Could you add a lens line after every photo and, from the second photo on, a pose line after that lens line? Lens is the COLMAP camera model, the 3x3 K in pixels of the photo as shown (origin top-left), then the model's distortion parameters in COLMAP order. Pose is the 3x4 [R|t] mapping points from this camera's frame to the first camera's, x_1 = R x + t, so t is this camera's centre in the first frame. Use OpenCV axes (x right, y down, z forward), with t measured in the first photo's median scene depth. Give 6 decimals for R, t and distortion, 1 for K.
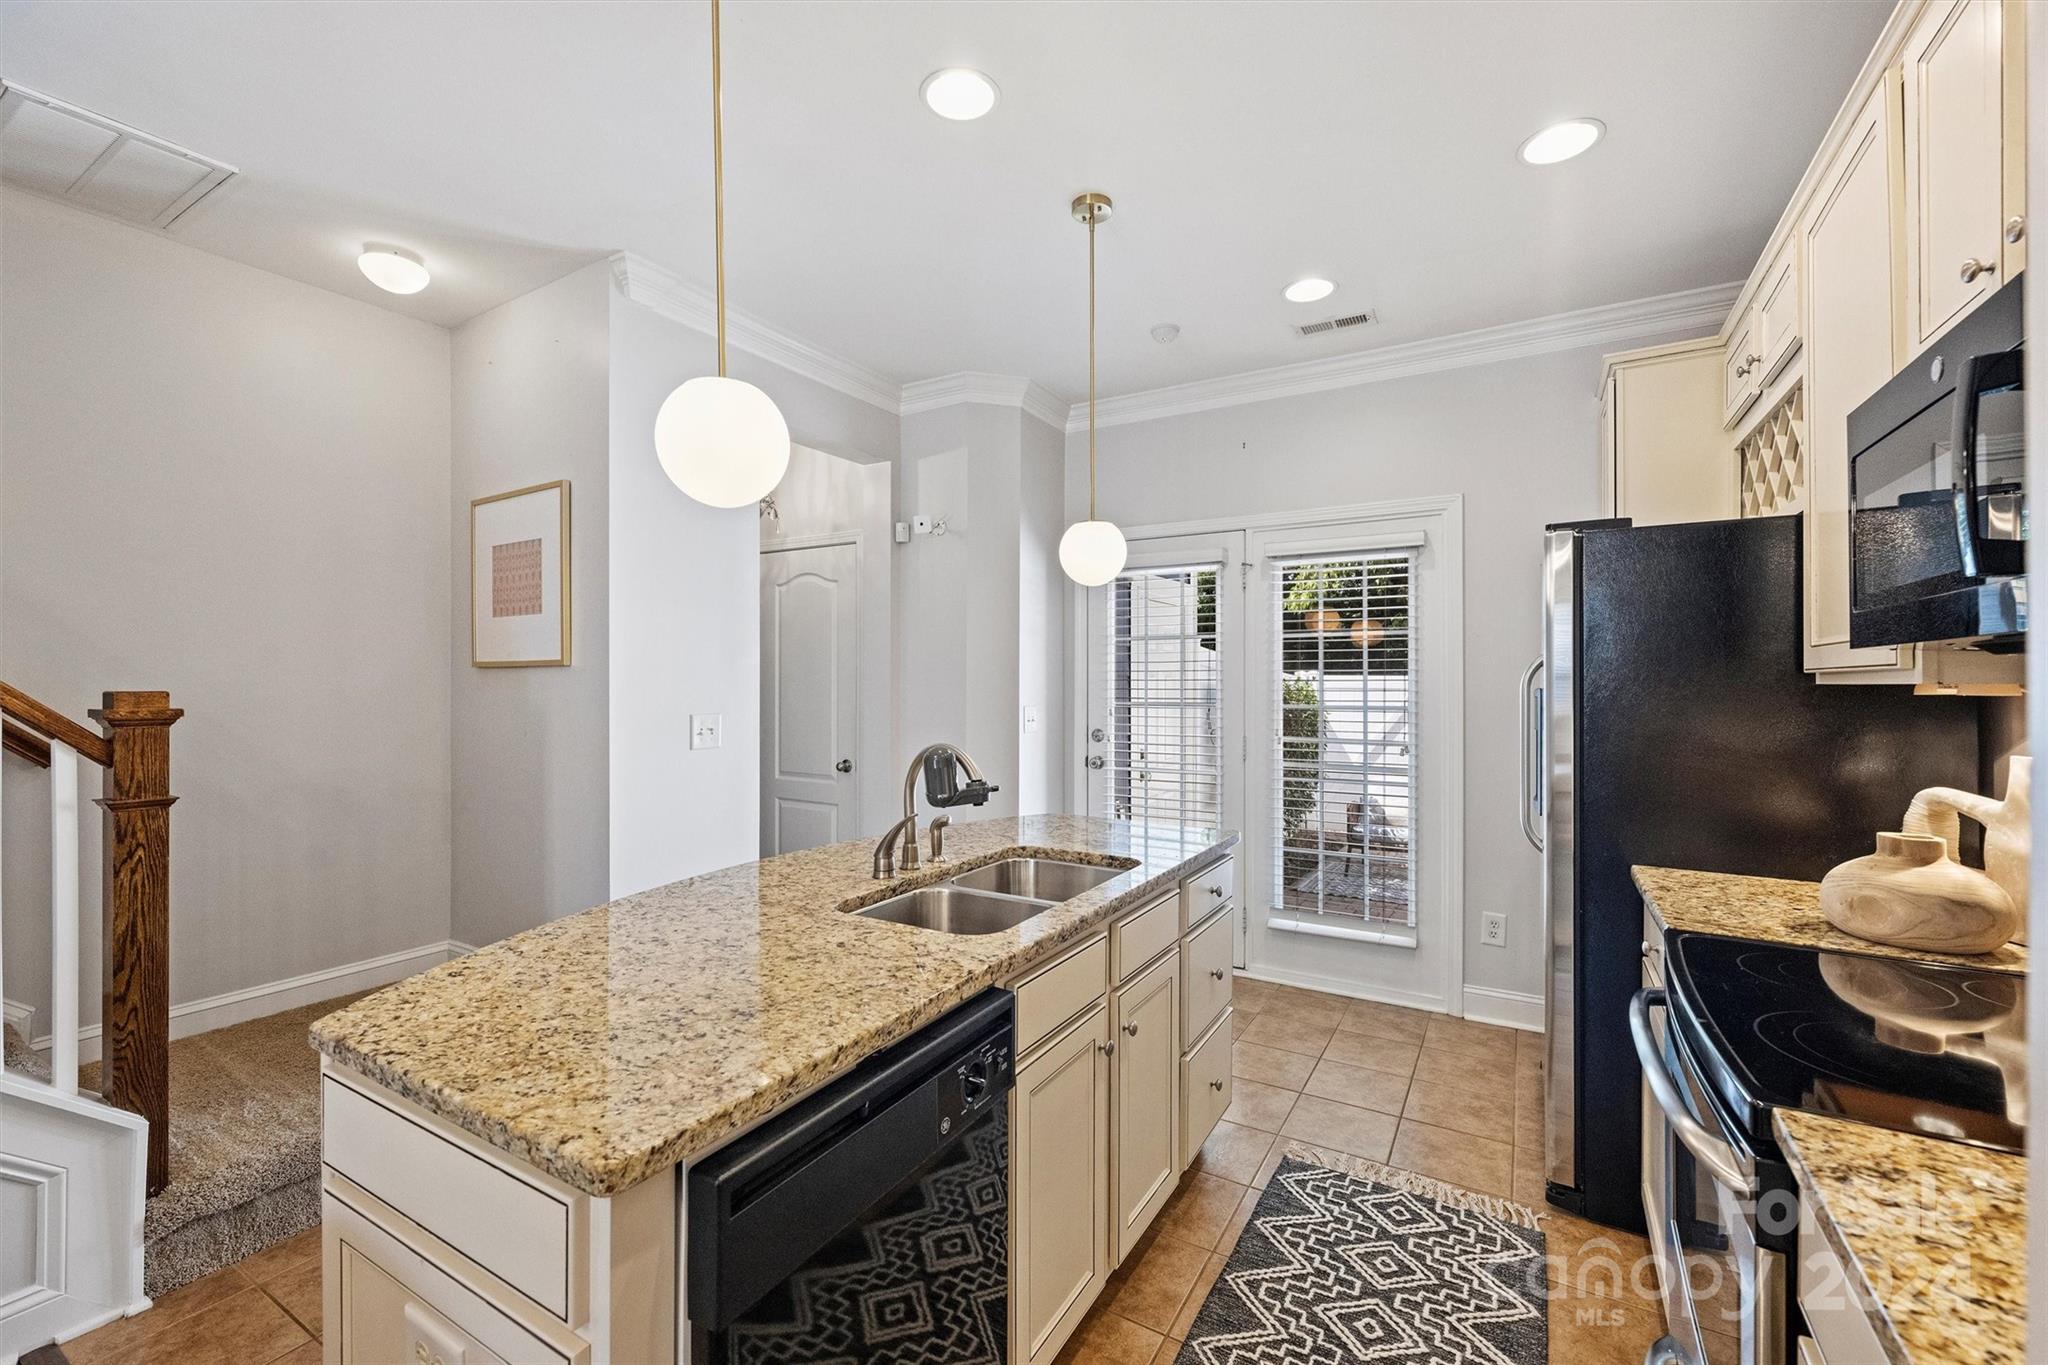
lens RADIAL K [[848.8, 0, 1009.4], [0, 848.8, 674.1], [0, 0, 1]] dist [-0.000978, 0.000256]
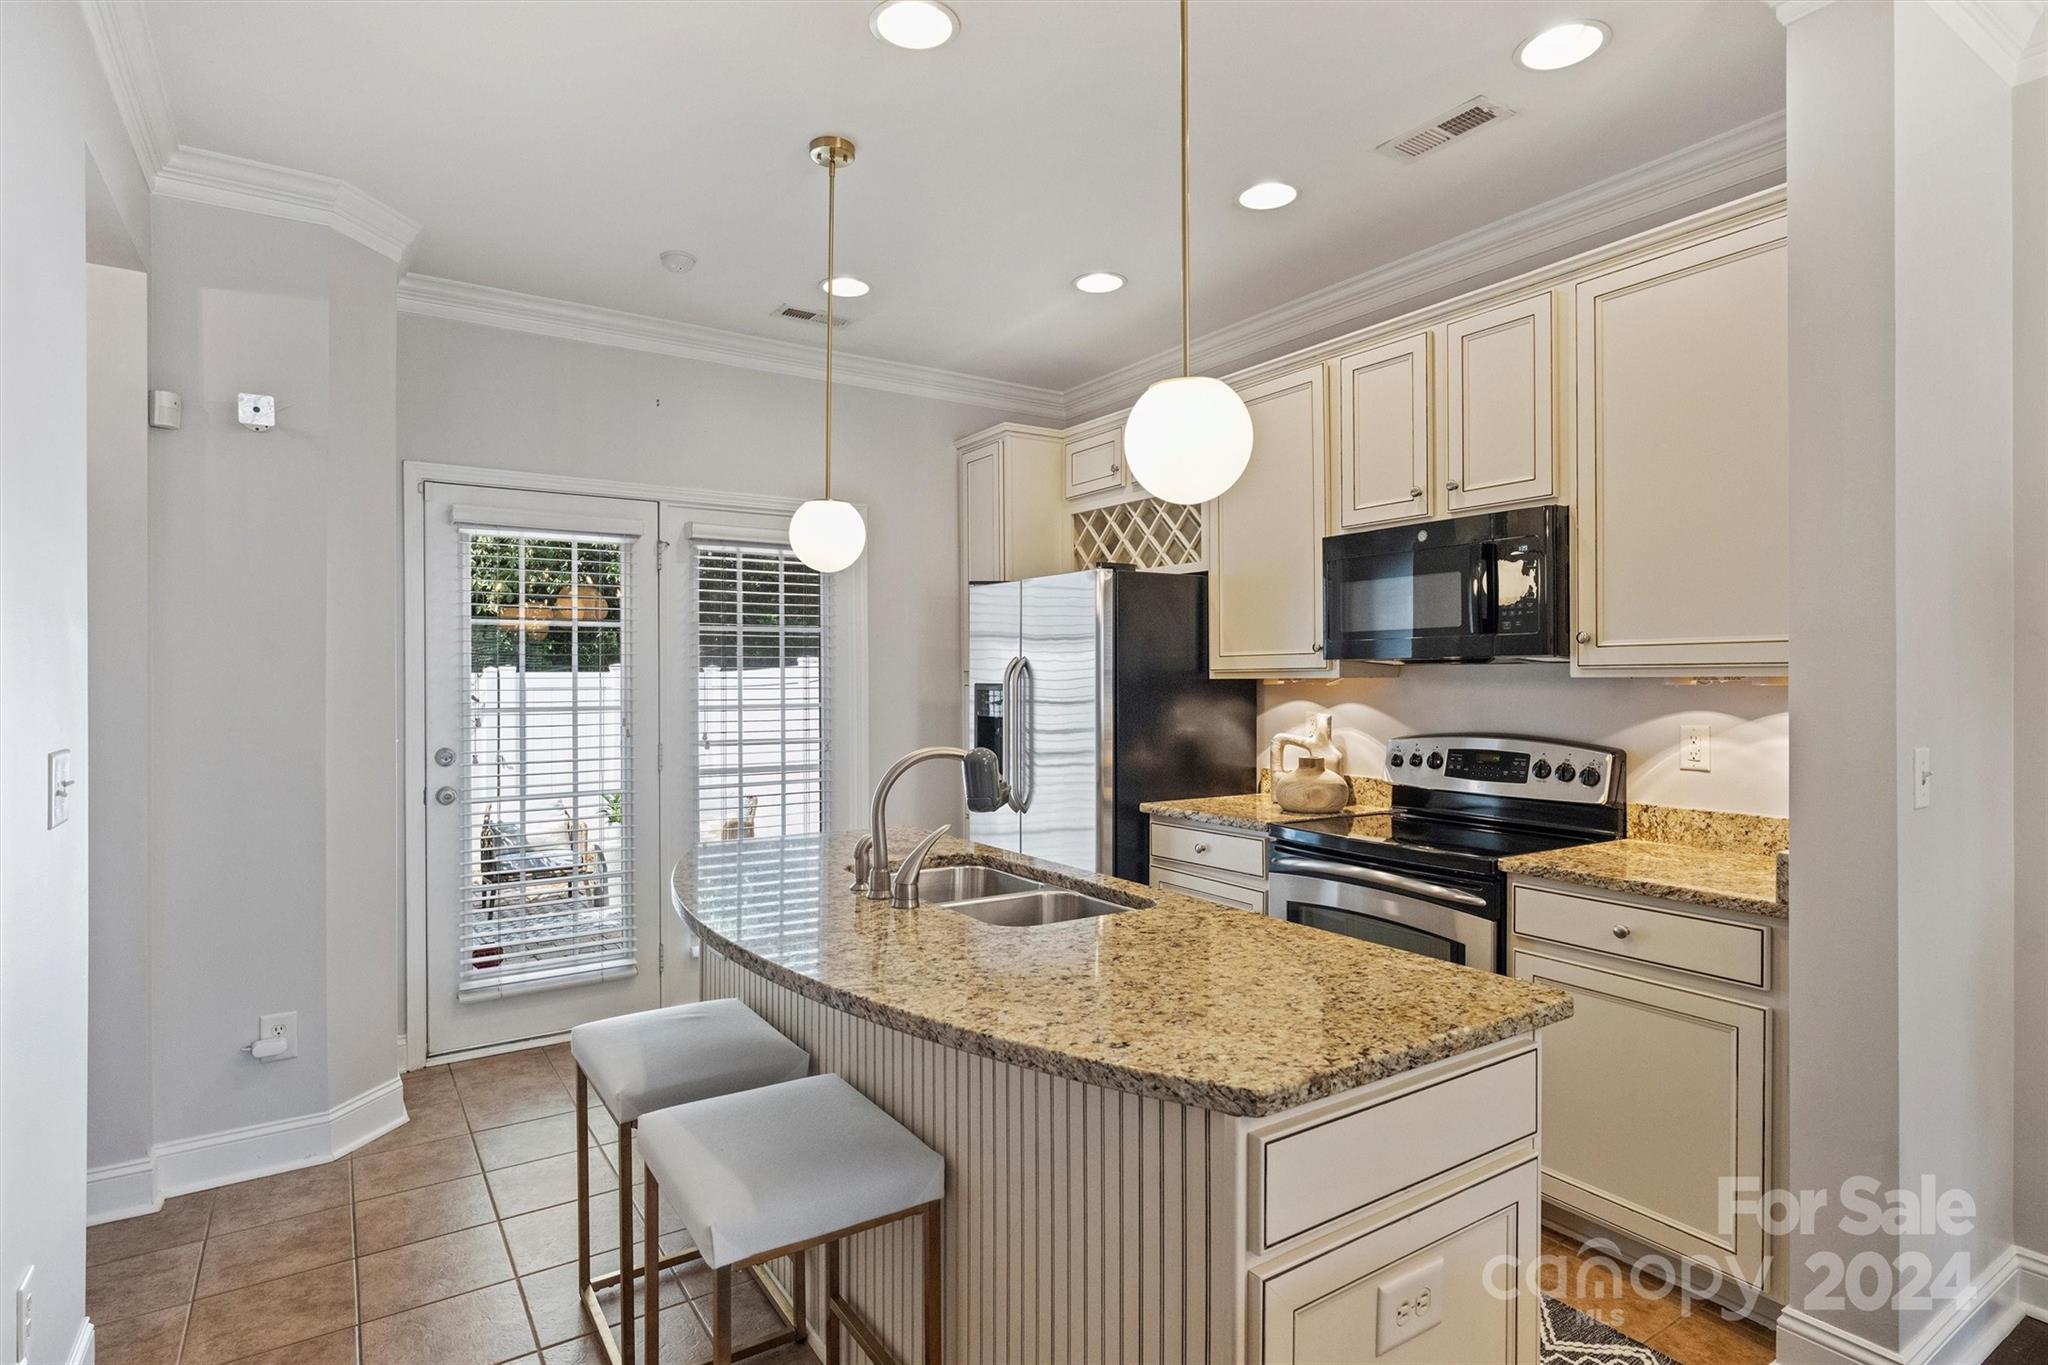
lens RADIAL K [[1043.1, 0, 1024.0], [0, 1043.1, 682.5], [0, 0, 1]] dist [0.001400, 0.000291]
pose [[0.430728, -0.006300, 0.902460, -0.669585], [-0.004868, 0.999945, 0.009303, 0.000507], [-0.902469, -0.008400, 0.430674, 0.278839]]
